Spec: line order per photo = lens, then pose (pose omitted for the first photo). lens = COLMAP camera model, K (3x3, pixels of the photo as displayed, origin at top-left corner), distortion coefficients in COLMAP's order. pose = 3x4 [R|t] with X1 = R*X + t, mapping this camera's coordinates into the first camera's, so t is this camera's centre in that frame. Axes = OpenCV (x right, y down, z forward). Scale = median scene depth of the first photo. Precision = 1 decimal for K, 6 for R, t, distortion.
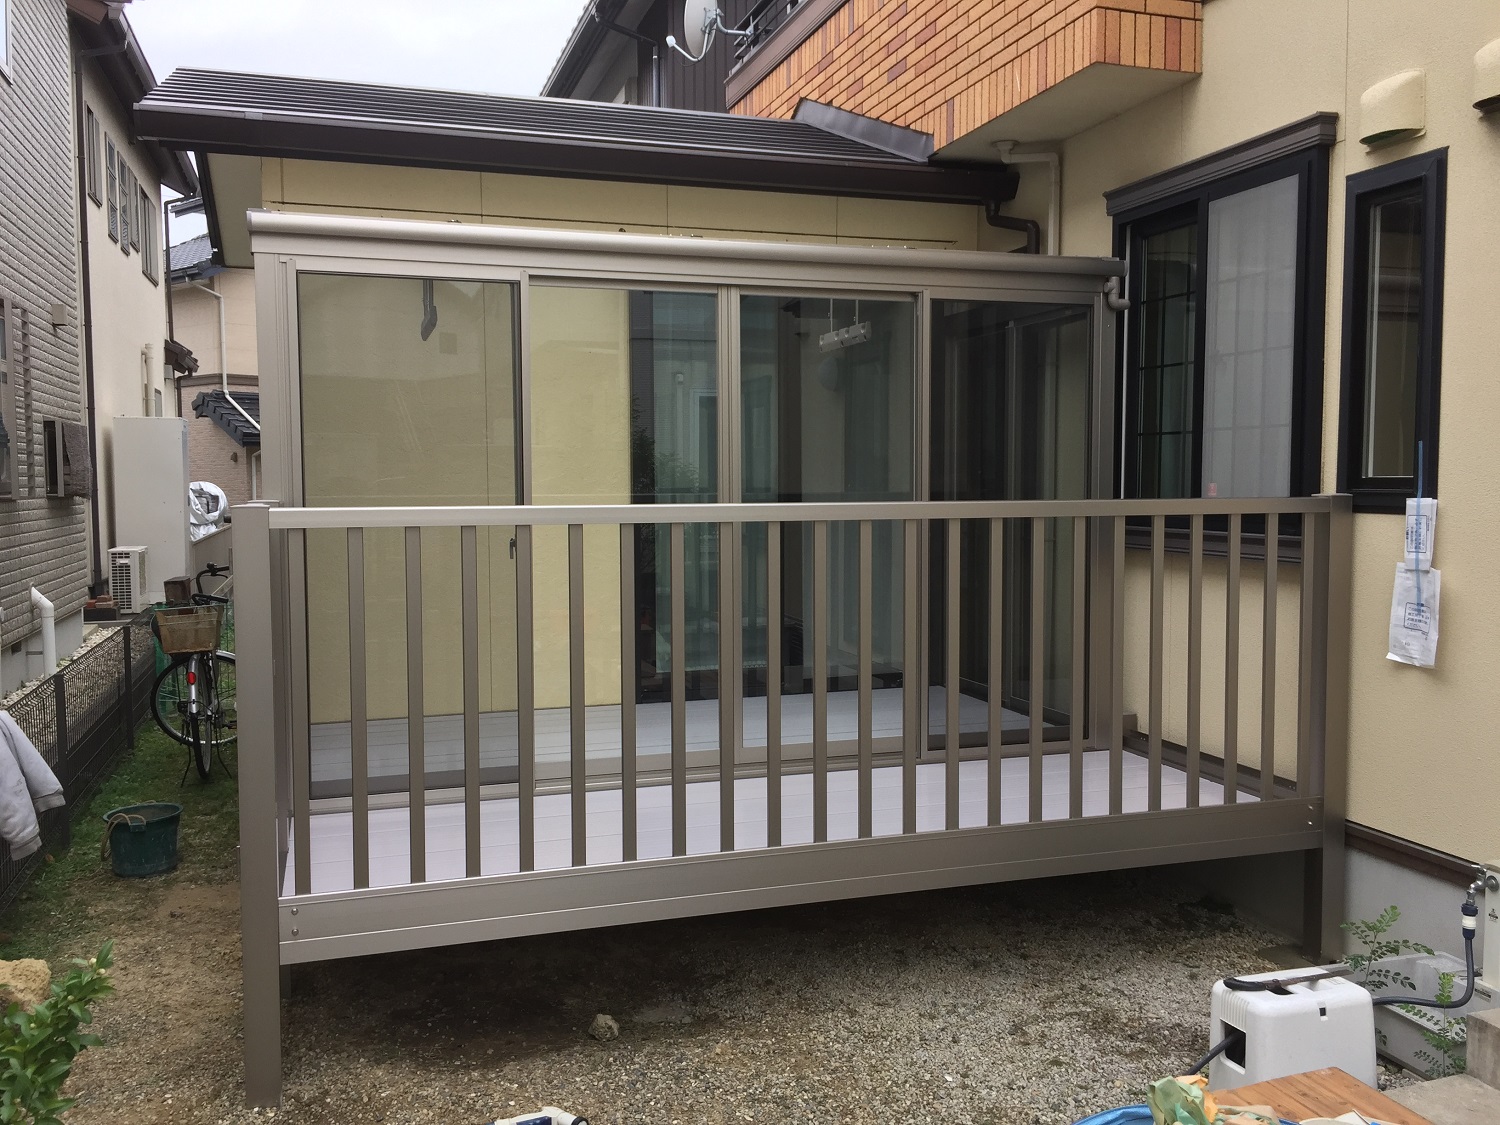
lens RADIAL K [[1289.7, 0, 750.0], [0, 1289.7, 562.5], [0, 0, 1]] dist [0.045973, -0.096362]
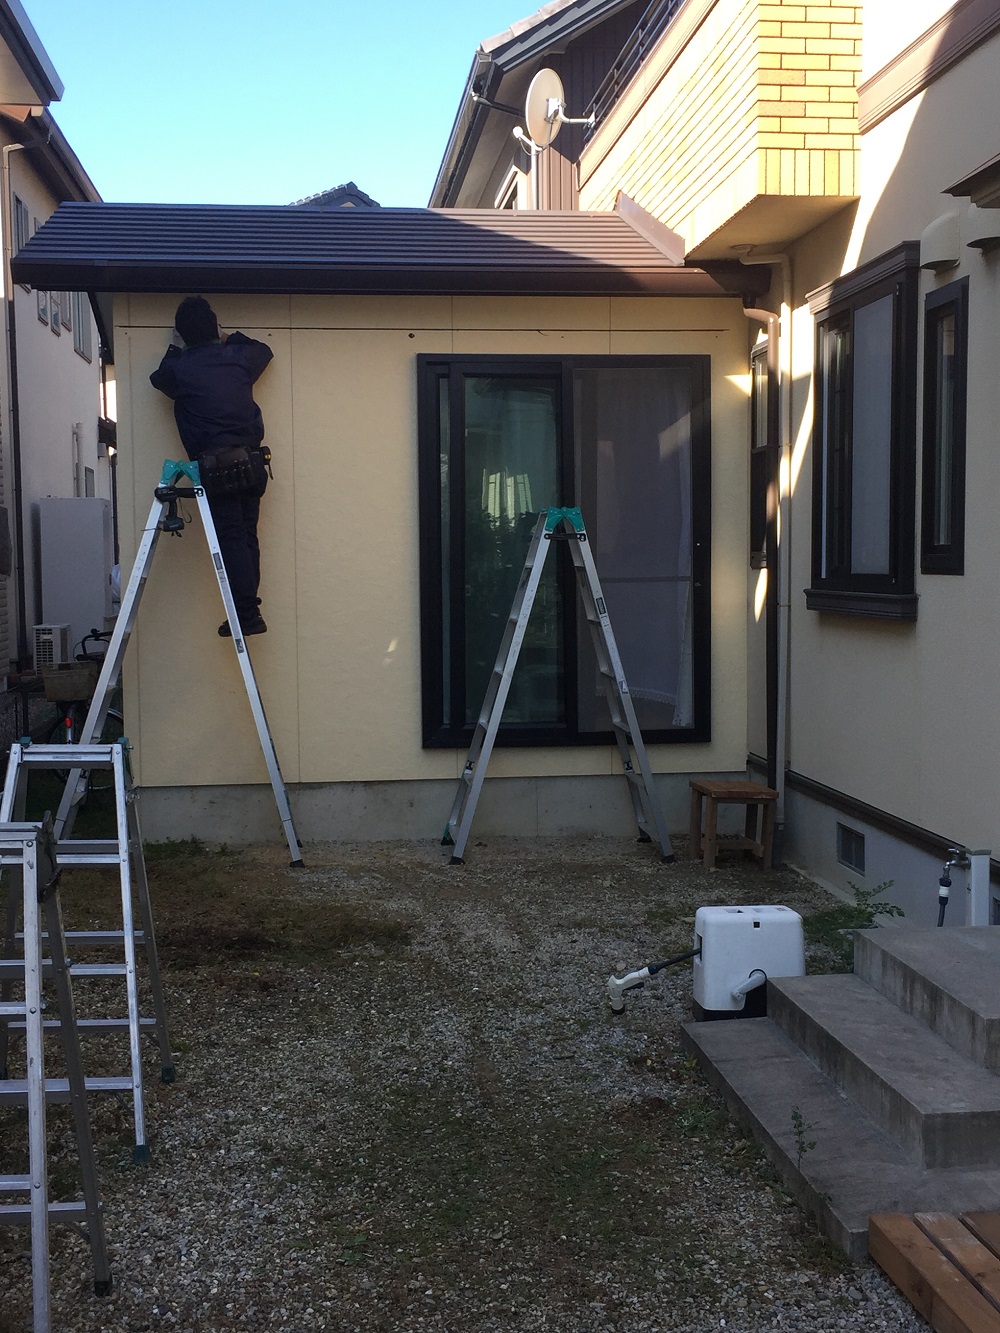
lens RADIAL K [[1576.5, 0, 500.0], [0, 1576.5, 666.5], [0, 0, 1]] dist [0.029158, -0.039200]
pose [[0.981188, 0.010765, -0.192756, 0.302603], [-0.010428, 0.999942, 0.002760, 0.040314], [0.192775, -0.000698, 0.981243, -0.438096]]
